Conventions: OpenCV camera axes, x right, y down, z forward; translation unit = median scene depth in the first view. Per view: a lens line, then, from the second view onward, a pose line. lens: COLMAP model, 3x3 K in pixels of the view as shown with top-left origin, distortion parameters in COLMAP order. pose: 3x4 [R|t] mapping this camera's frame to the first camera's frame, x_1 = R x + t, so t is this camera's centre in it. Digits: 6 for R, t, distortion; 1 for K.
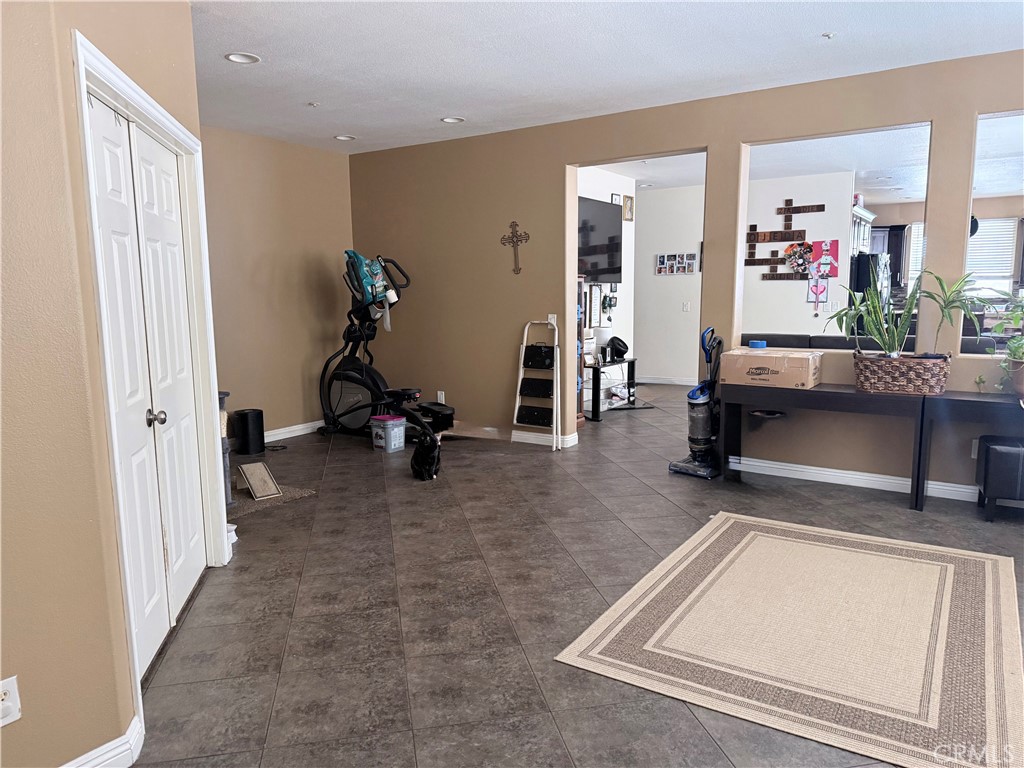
lens RADIAL K [[704.2, 0, 514.0], [0, 704.2, 384.5], [0, 0, 1]] dist [-0.010152, 0.000962]
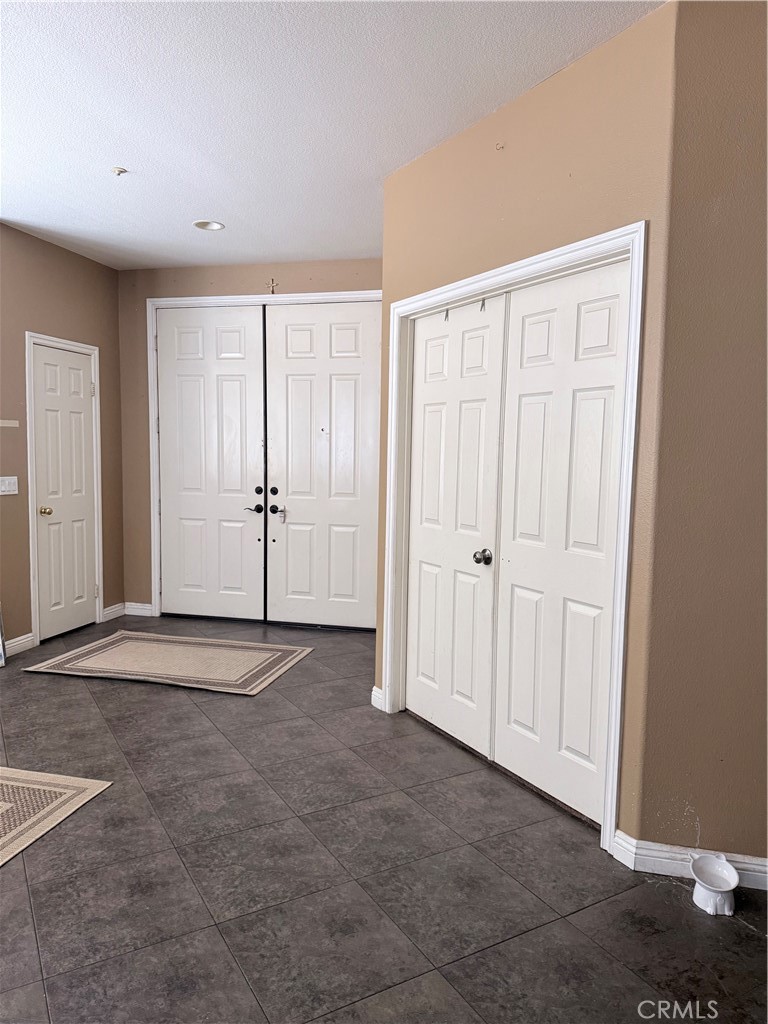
lens RADIAL K [[704.2, 0, 386.1], [0, 704.2, 510.6], [0, 0, 1]] dist [-0.010152, 0.000962]
pose [[-0.943570, 0.023260, -0.330354, 0.006913], [-0.053260, 0.973888, 0.220695, -0.252287], [0.326861, 0.225835, -0.917693, 1.864444]]
